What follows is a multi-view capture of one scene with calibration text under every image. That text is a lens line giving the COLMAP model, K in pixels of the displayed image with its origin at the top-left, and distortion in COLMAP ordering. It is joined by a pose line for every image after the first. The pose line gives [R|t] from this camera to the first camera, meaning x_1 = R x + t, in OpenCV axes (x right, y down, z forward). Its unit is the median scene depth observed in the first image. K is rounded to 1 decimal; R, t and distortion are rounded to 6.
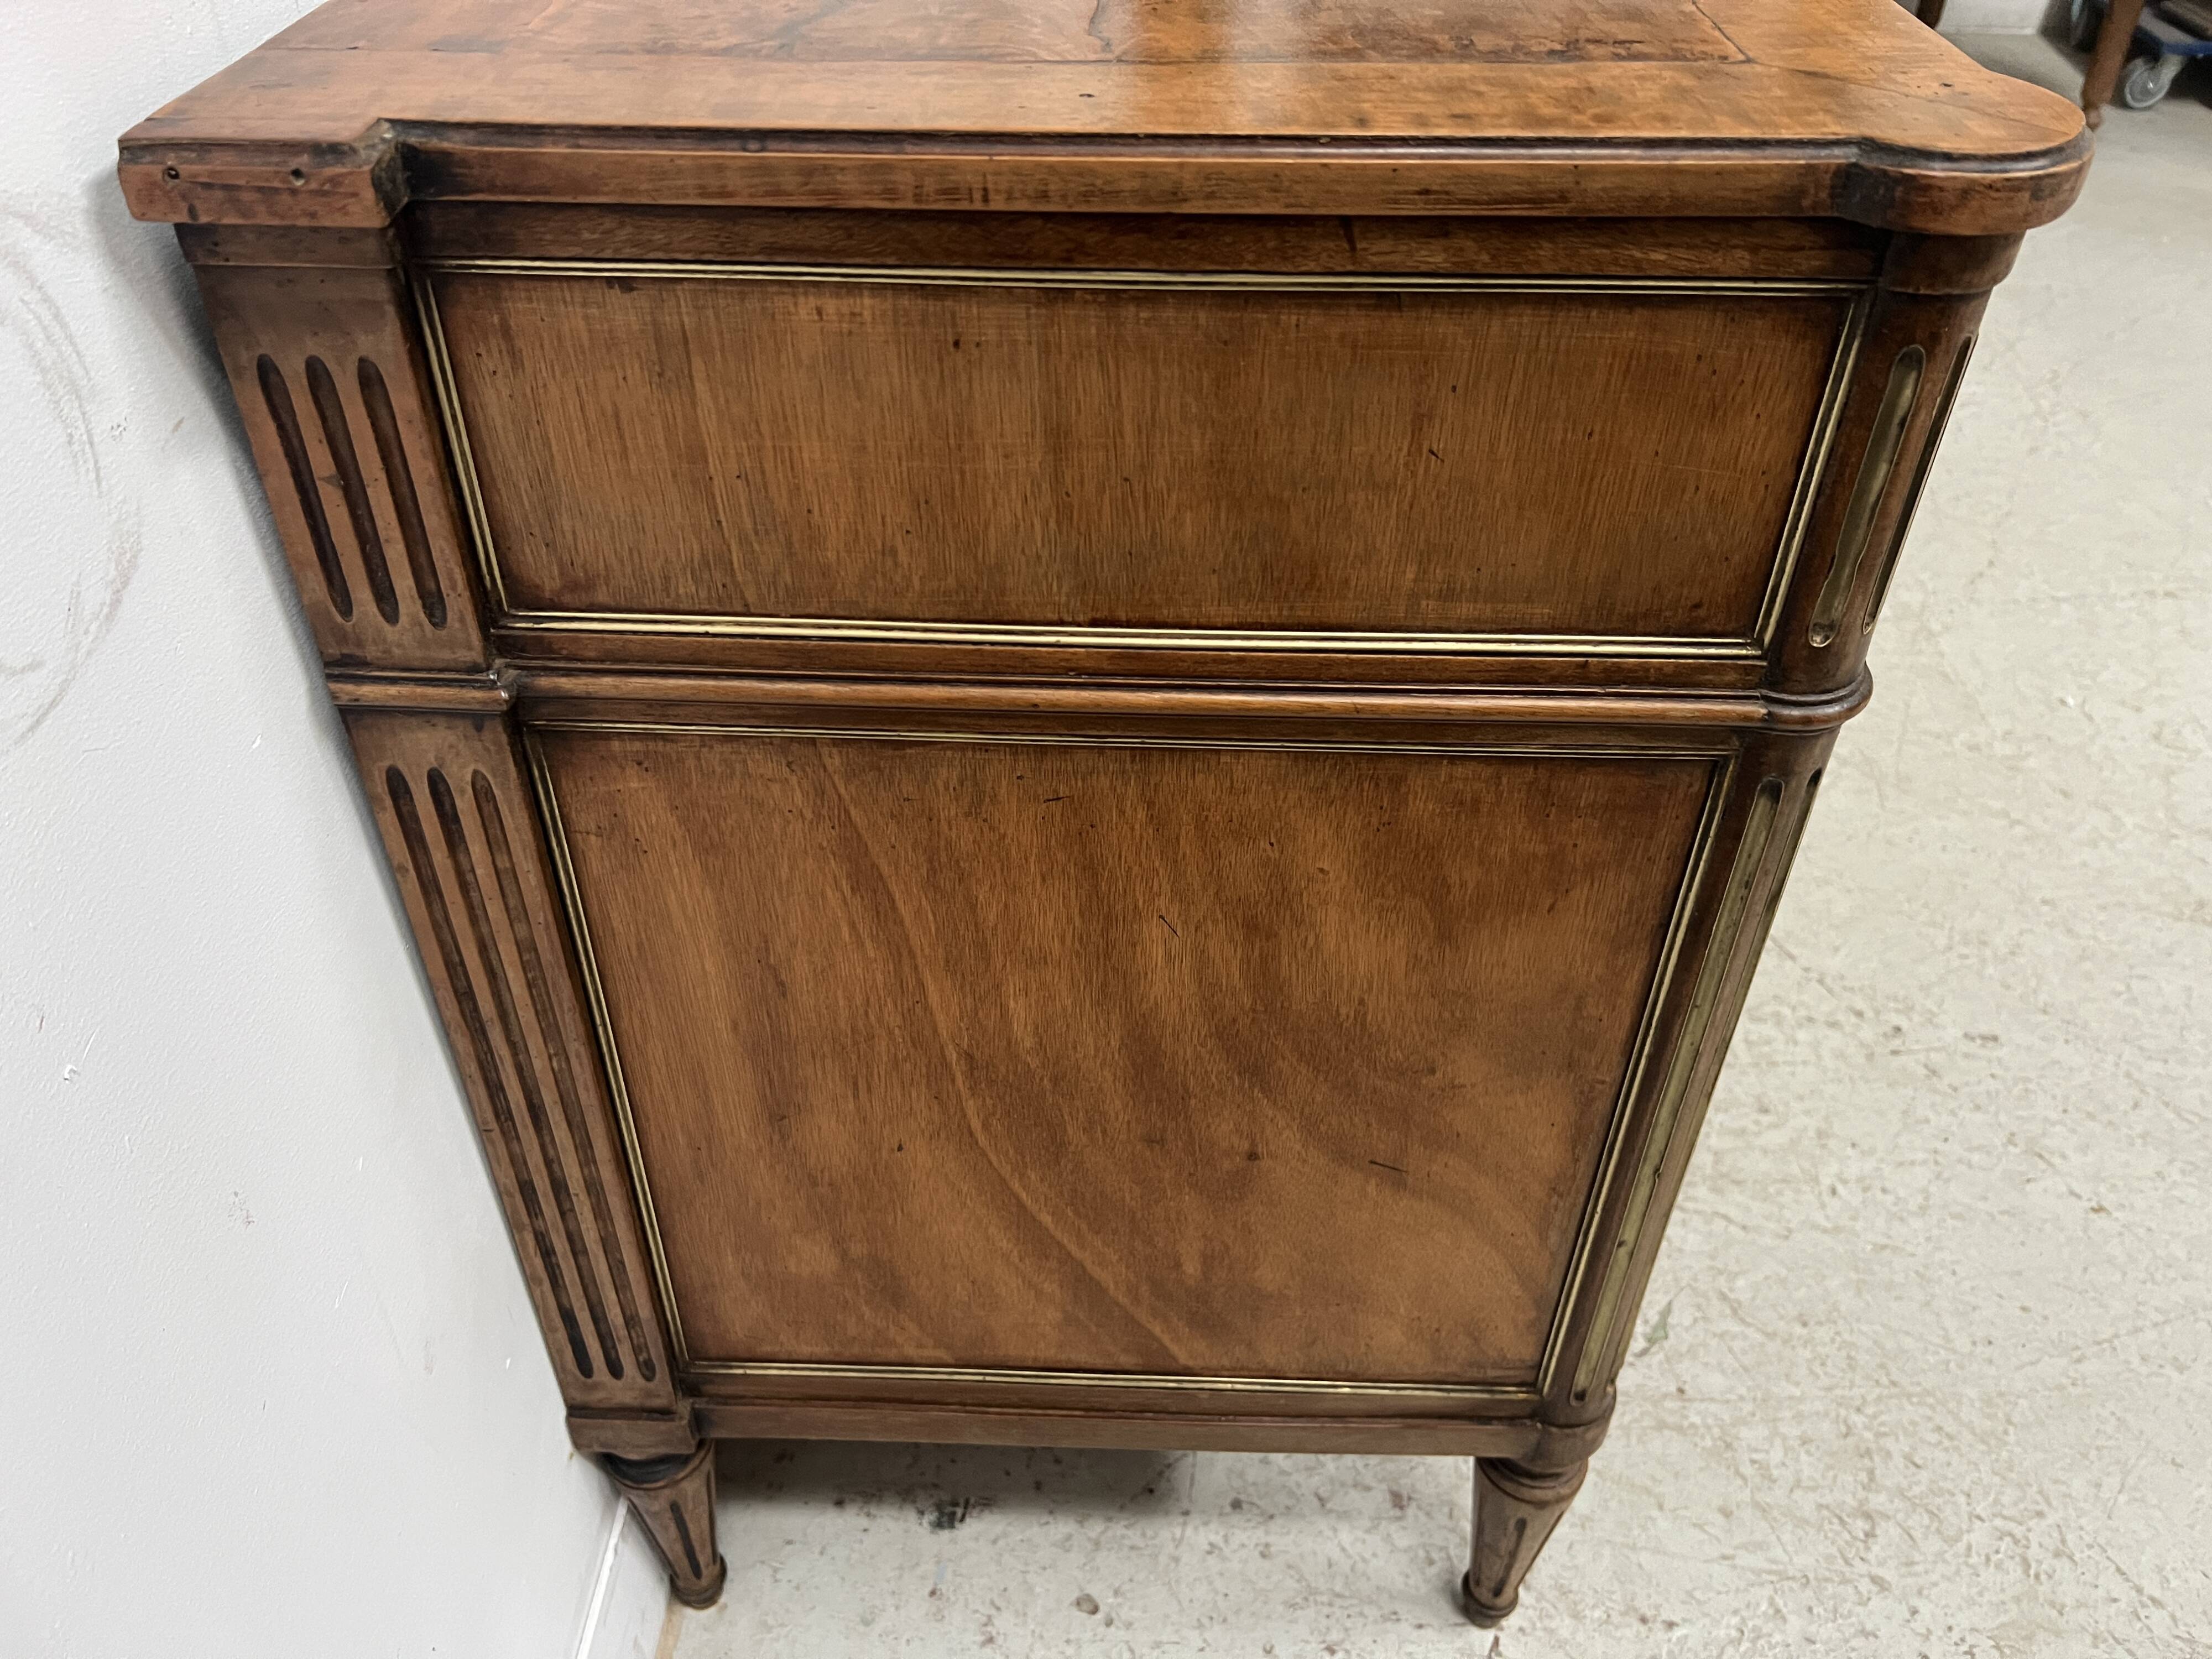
lens RADIAL K [[1638.5, 0, 1112.8], [0, 1638.5, 822.9], [0, 0, 1]] dist [0.004540, -0.022627]
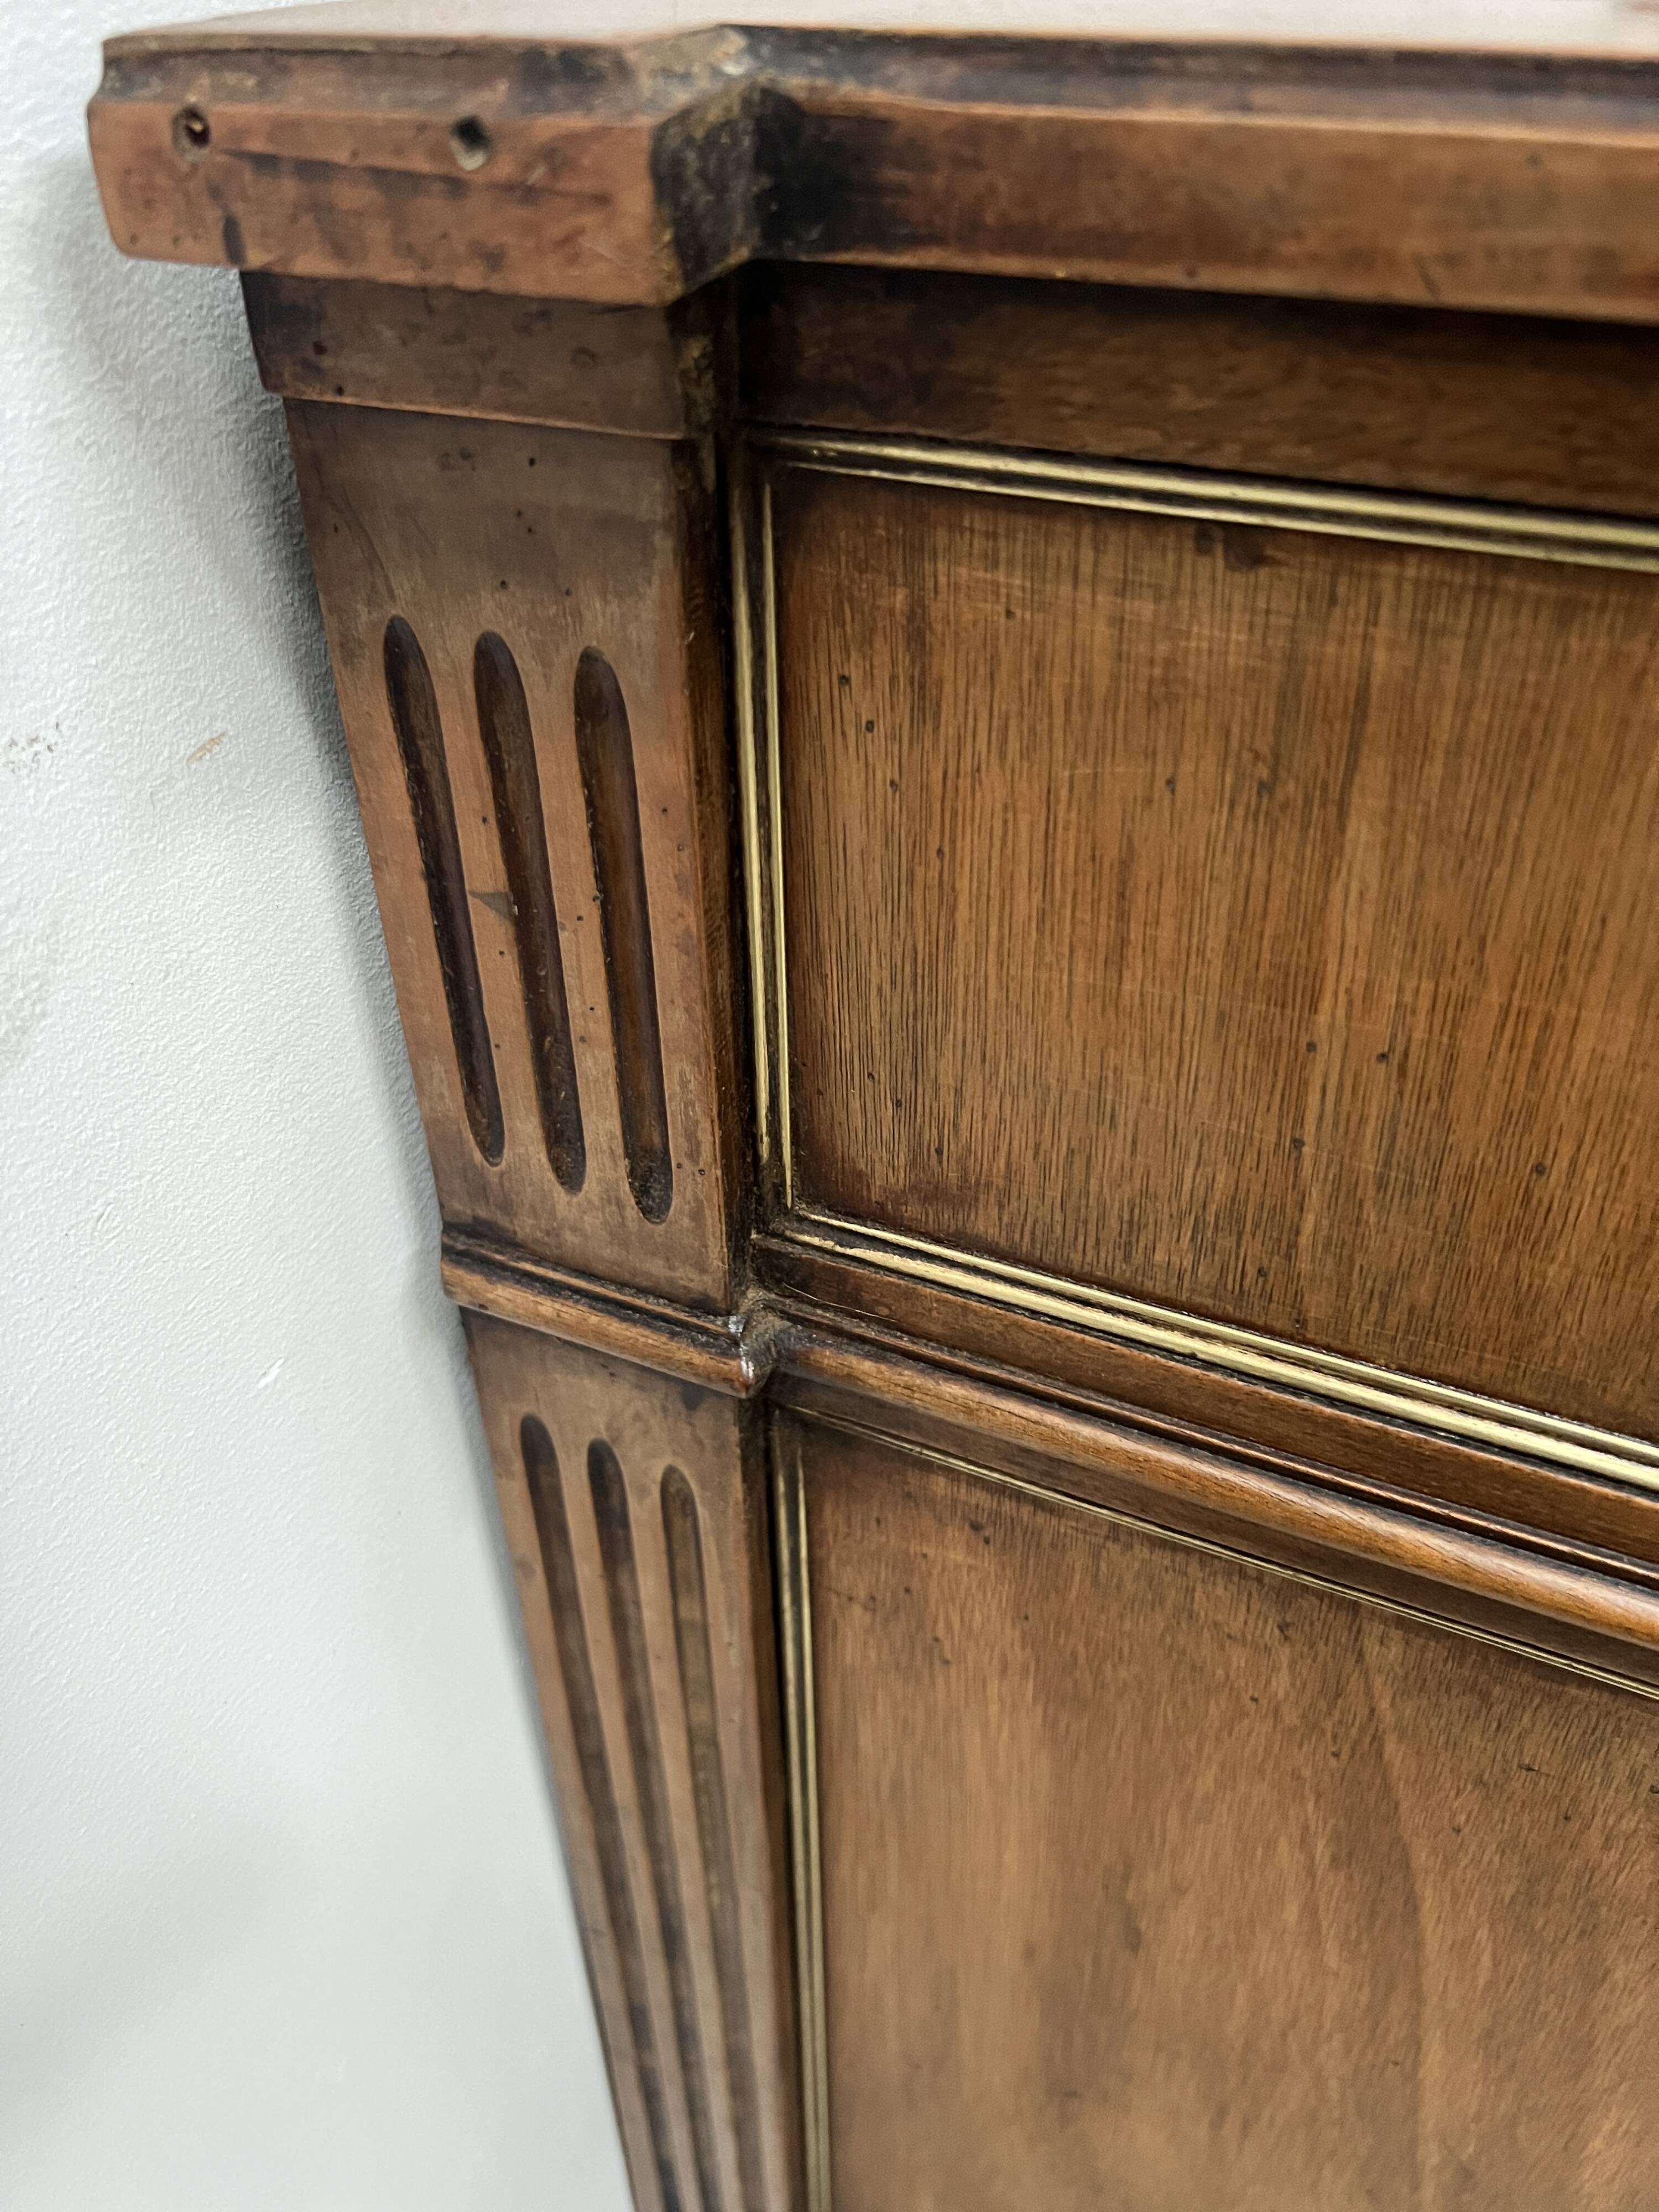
lens RADIAL K [[1638.5, 0, 837.3], [0, 1638.5, 1121.0], [0, 0, 1]] dist [0.004540, -0.022627]
pose [[0.920299, 0.213227, -0.327999, -0.222621], [-0.219899, 0.975373, 0.017085, -0.178692], [0.323565, 0.056404, 0.944523, 0.597824]]
